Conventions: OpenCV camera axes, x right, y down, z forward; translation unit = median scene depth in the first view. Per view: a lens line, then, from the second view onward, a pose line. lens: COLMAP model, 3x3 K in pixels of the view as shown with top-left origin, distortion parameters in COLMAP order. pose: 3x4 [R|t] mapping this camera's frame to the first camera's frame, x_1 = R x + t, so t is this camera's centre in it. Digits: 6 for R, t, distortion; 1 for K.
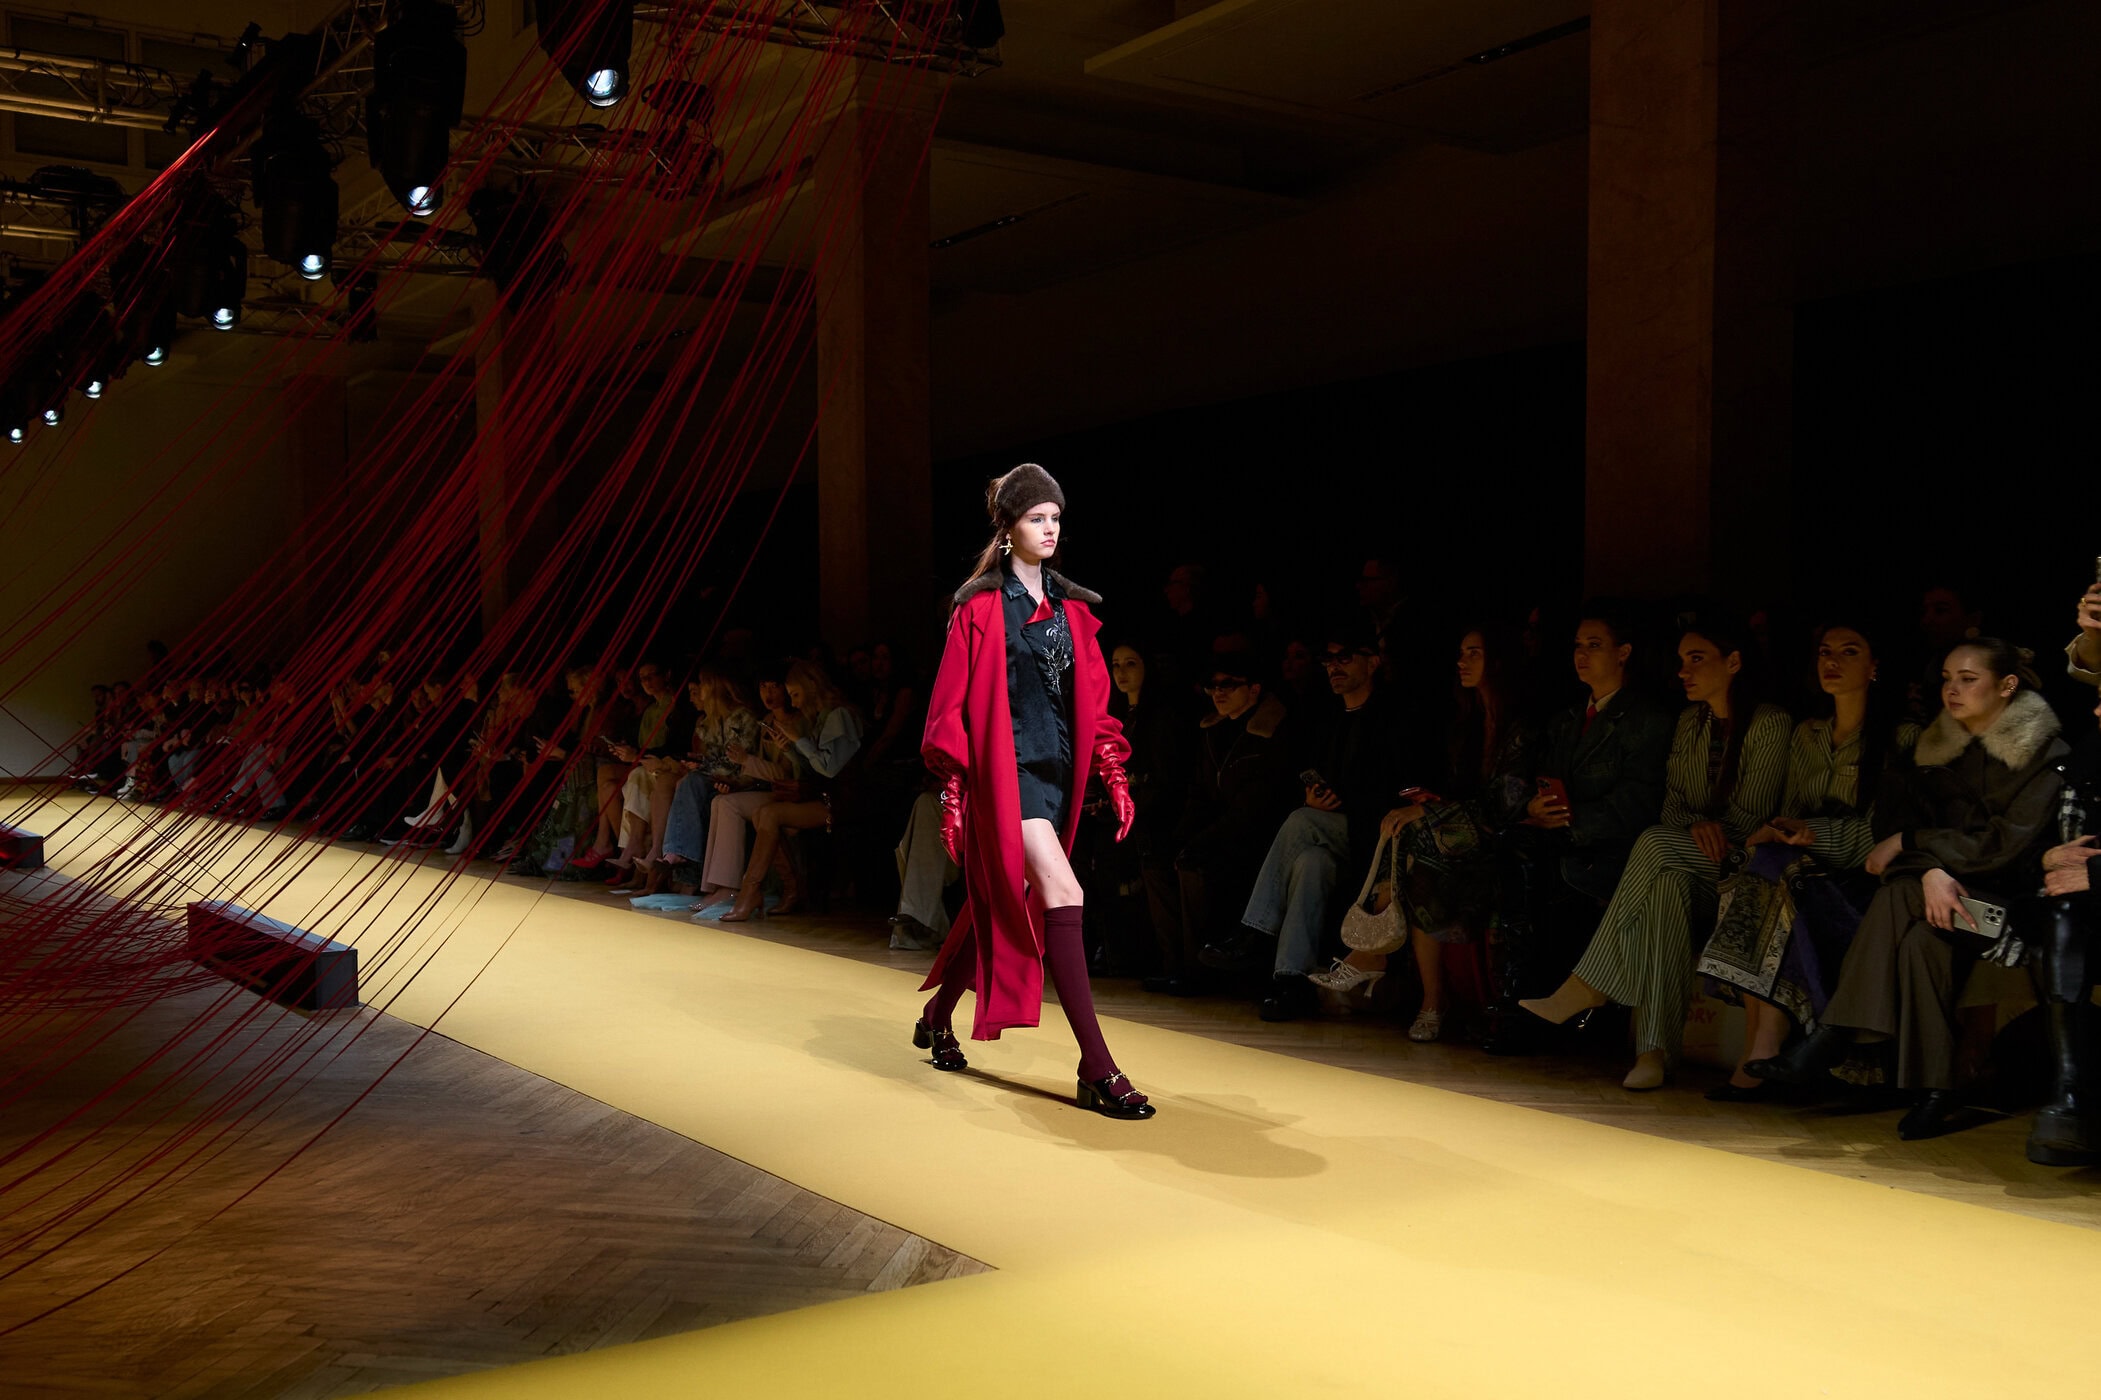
lens RADIAL K [[2015.2, 0, 926.1], [0, 2015.2, 820.2], [0, 0, 1]] dist [-0.002653, -0.010134]
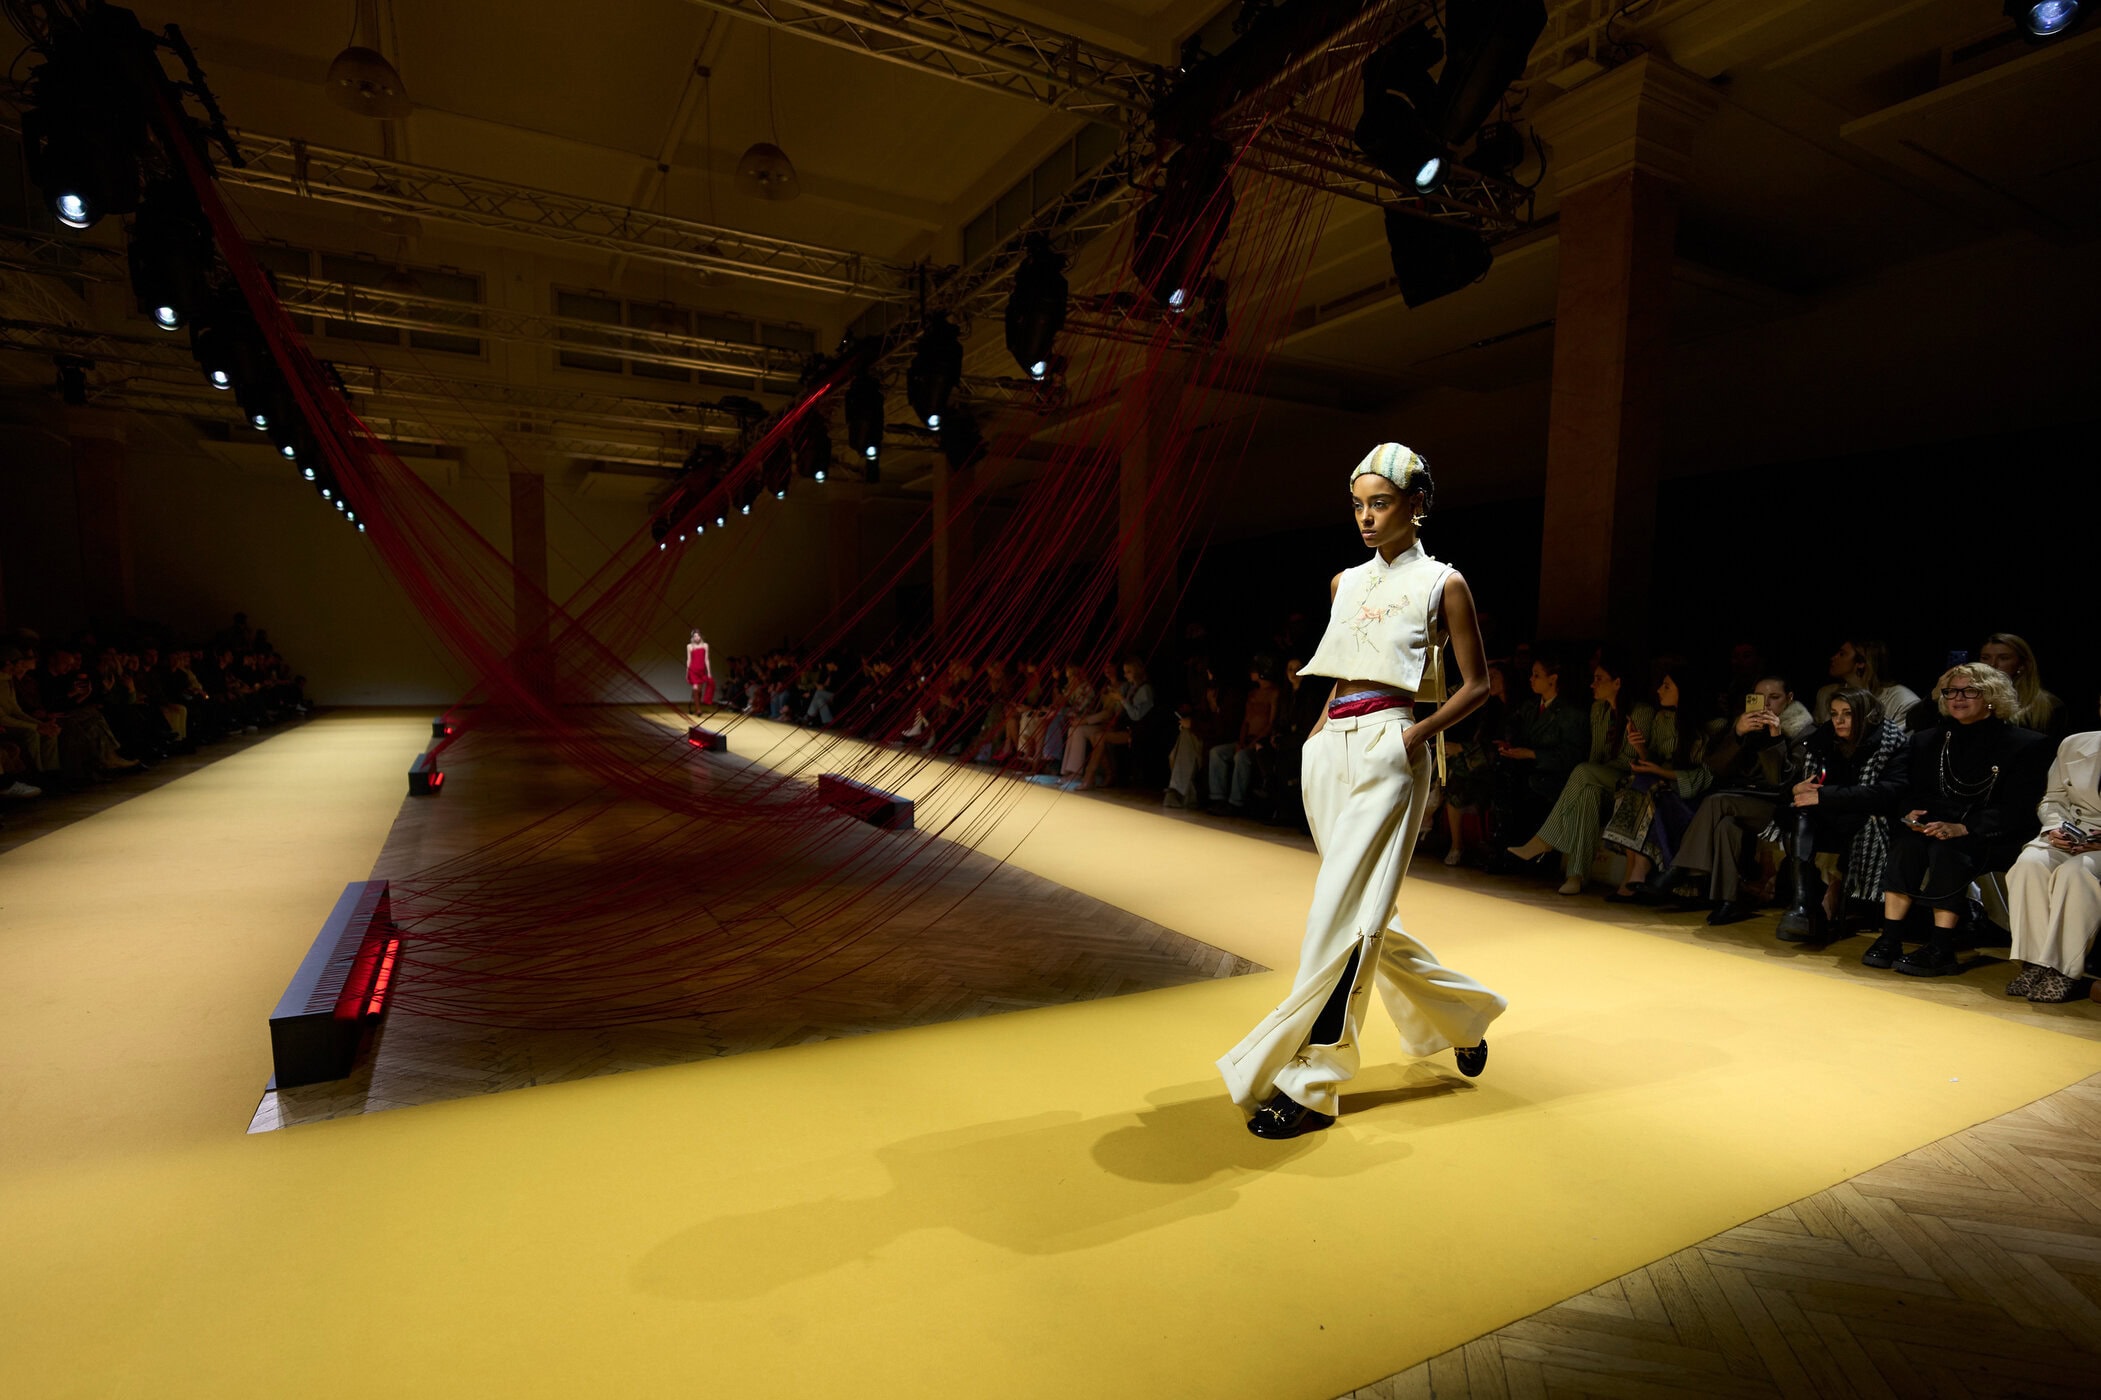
lens RADIAL K [[1062.5, 0, 1049.1], [0, 1062.5, 781.1], [0, 0, 1]] dist [-0.012396, 0.001577]
pose [[0.996703, 0.030325, -0.075261, -0.082352], [-0.026721, 0.998469, 0.048431, -0.015438], [0.076615, -0.046260, 0.995987, -0.079318]]
